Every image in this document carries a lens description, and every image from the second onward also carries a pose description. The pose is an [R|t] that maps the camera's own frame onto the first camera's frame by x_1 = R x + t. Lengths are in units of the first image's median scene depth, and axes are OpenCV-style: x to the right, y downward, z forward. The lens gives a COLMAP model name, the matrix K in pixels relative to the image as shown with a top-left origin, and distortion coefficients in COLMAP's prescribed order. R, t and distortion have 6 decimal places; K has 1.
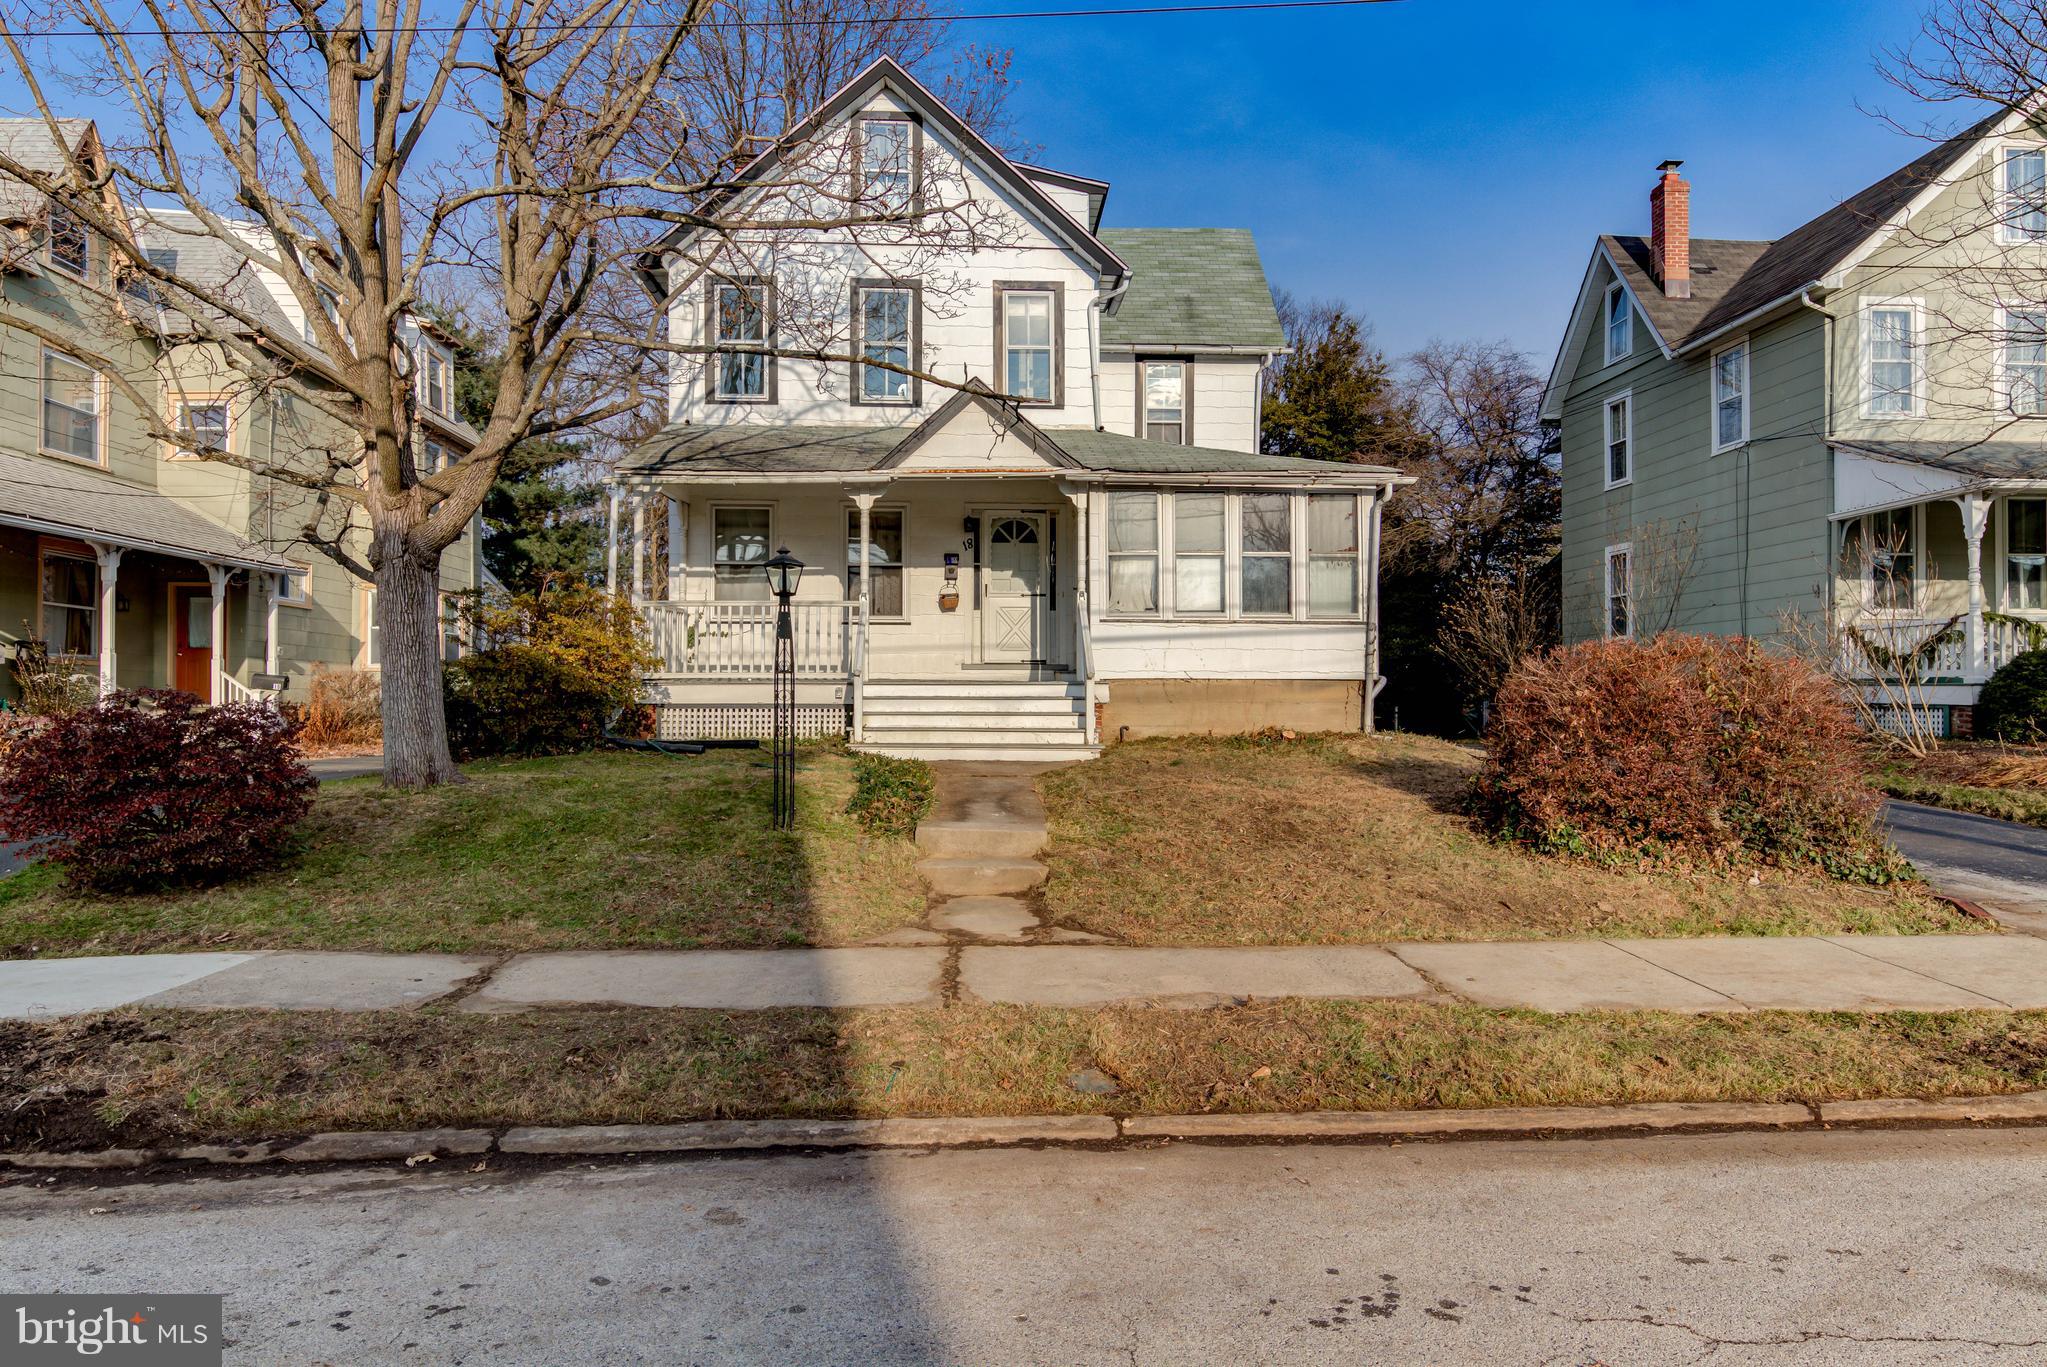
lens RADIAL K [[1241.9, 0, 1019.9], [0, 1241.9, 686.1], [0, 0, 1]] dist [0.011849, -0.005608]
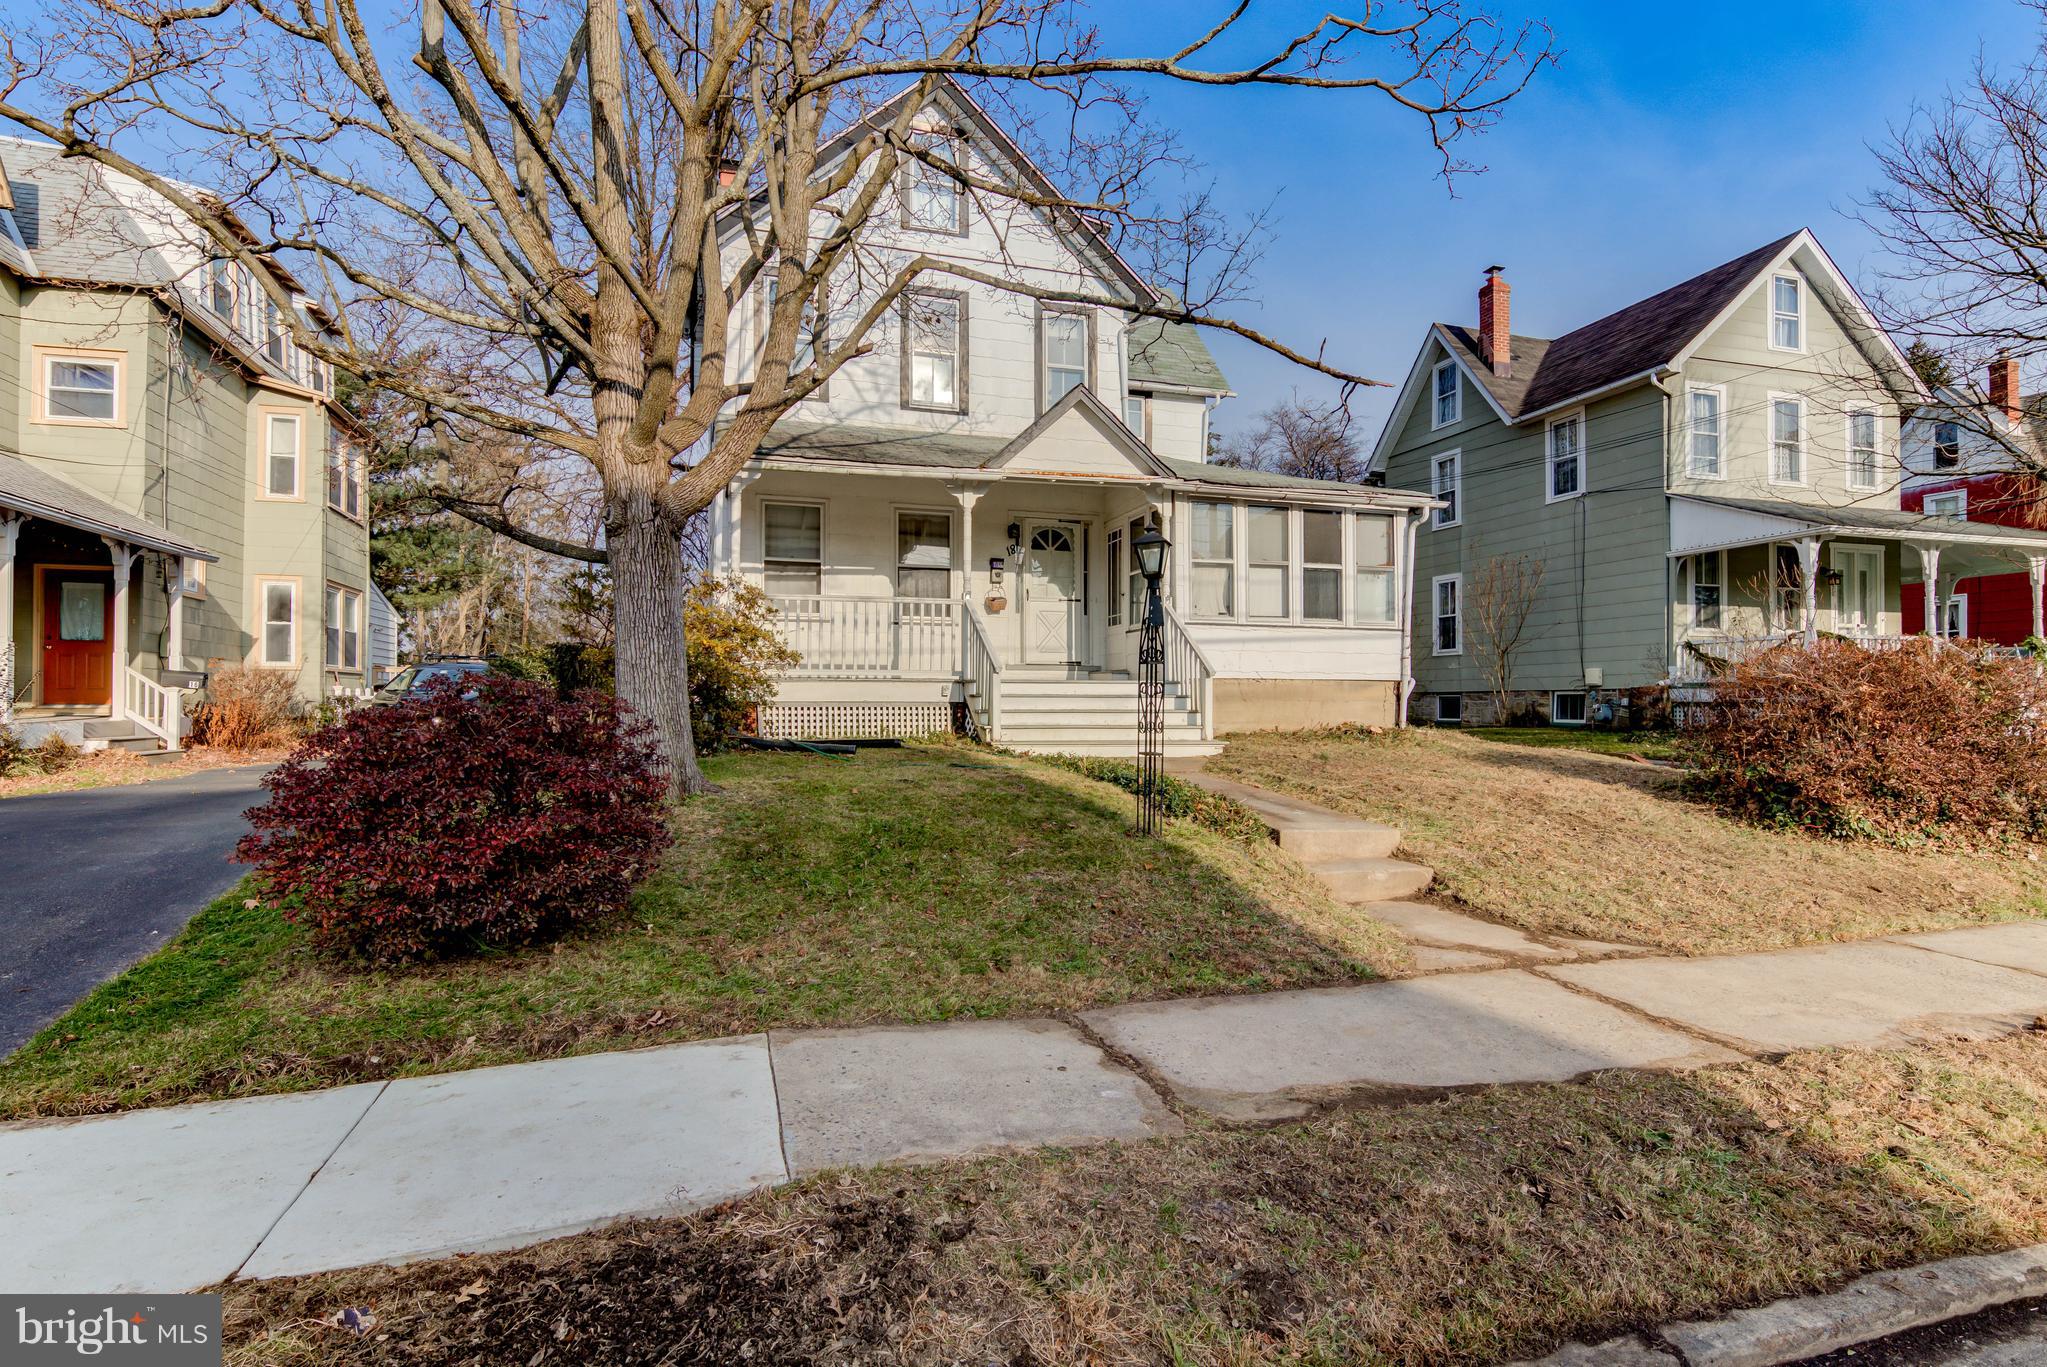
lens RADIAL K [[1030.9, 0, 1019.5], [0, 1030.9, 680.3], [0, 0, 1]] dist [0.024076, -0.010283]
pose [[0.967314, 0.005190, 0.253529, -0.253994], [-0.002118, 0.999921, -0.012388, 0.006141], [-0.253574, 0.011446, 0.967248, 0.160247]]
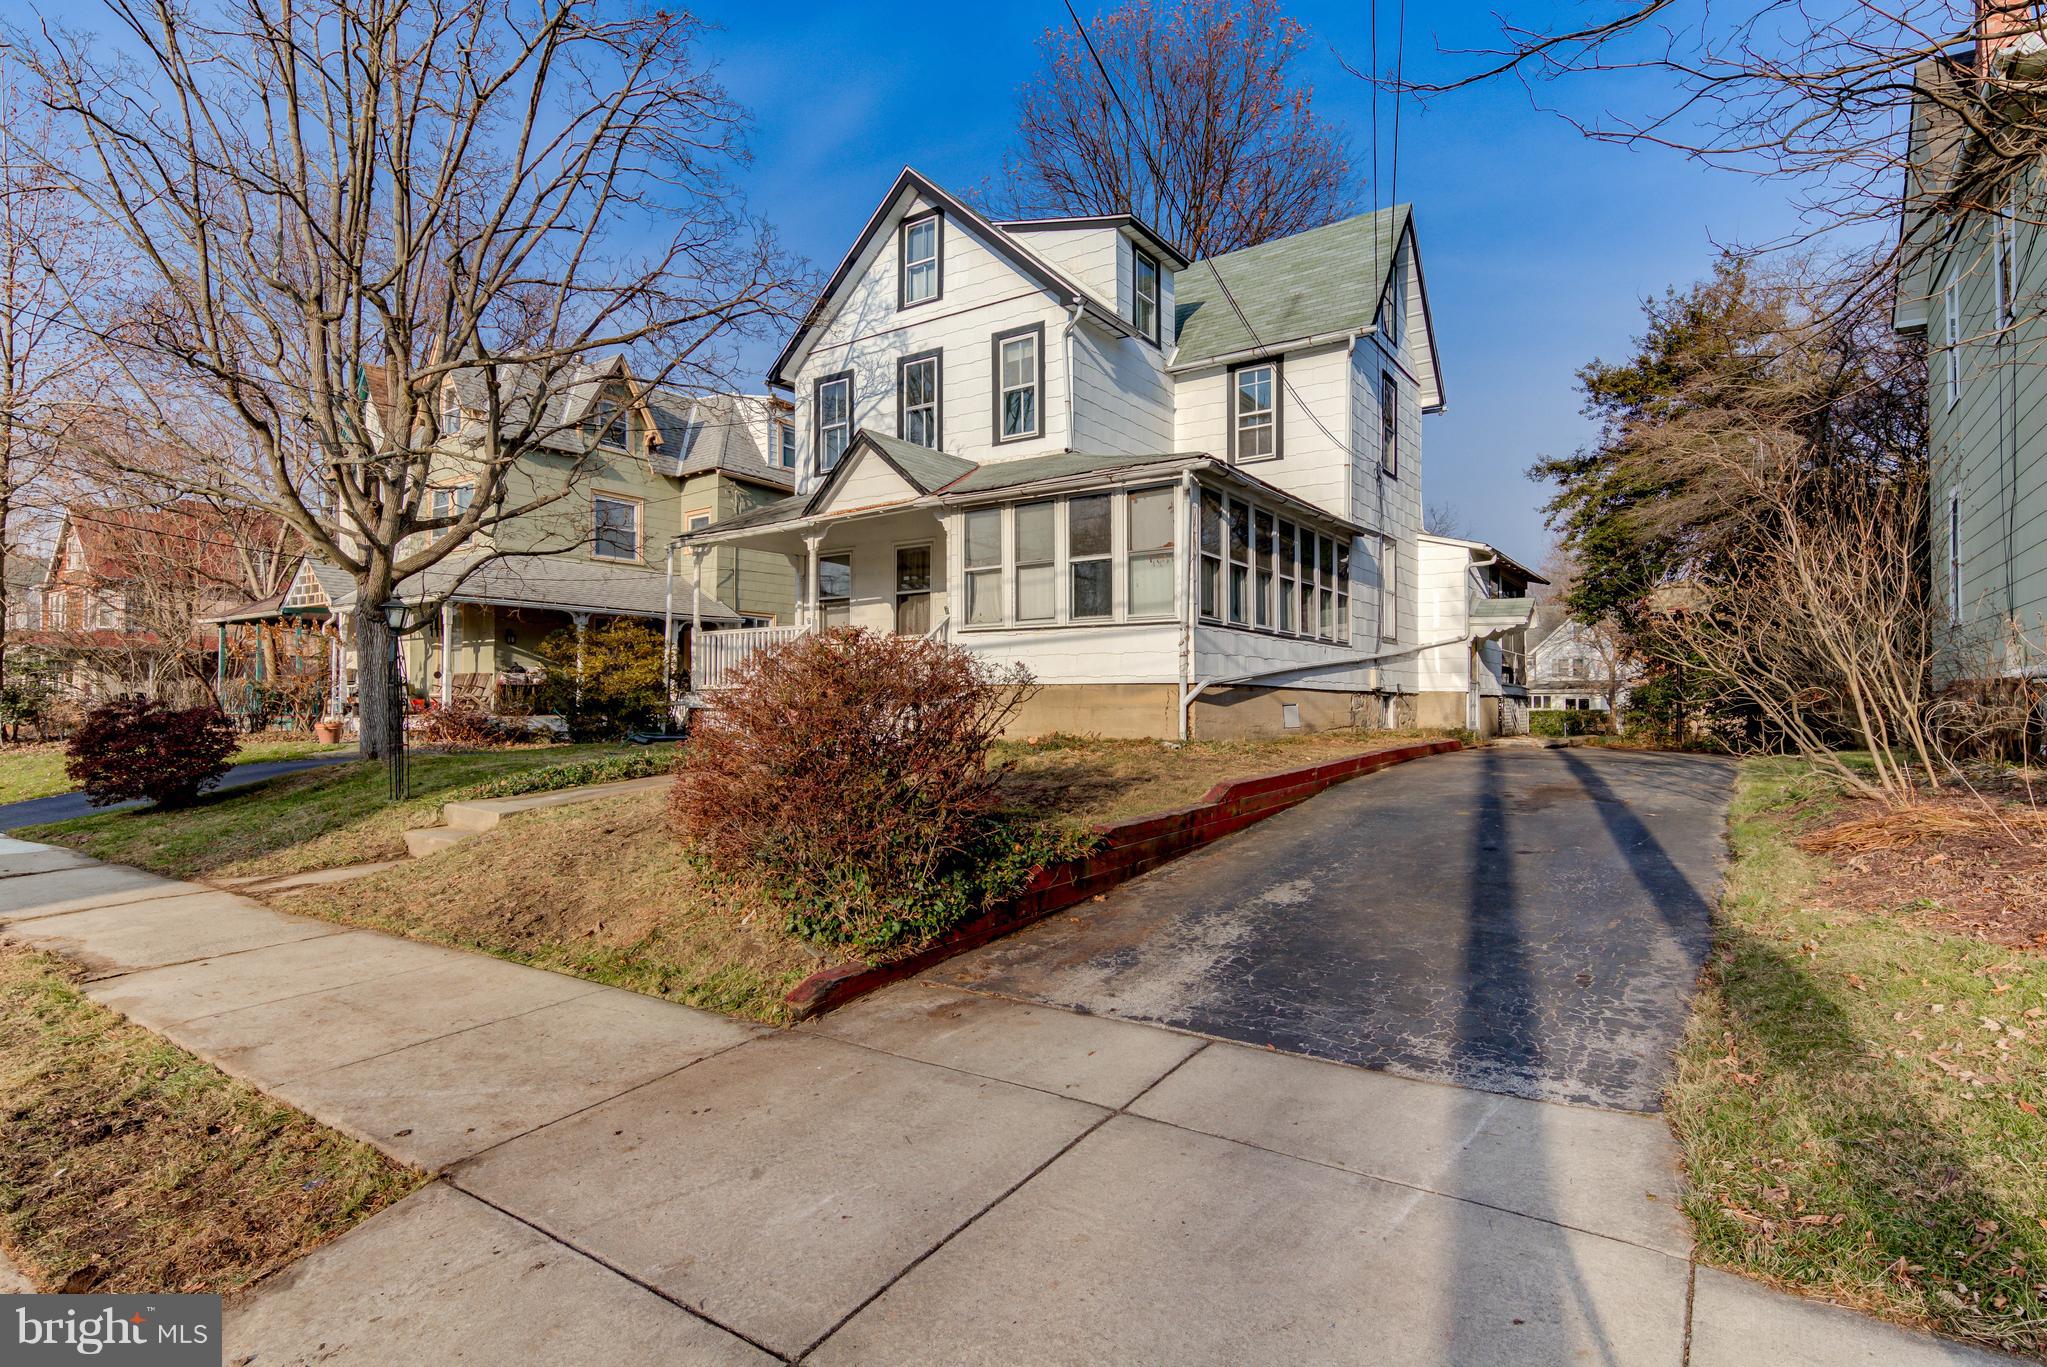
lens RADIAL K [[1030.9, 0, 1028.4], [0, 1030.9, 692.0], [0, 0, 1]] dist [0.024076, -0.010283]
pose [[0.795301, -0.009137, -0.606146, 0.572621], [0.007752, 0.999958, -0.004903, 0.004366], [0.606165, -0.000800, 0.795339, 0.273001]]
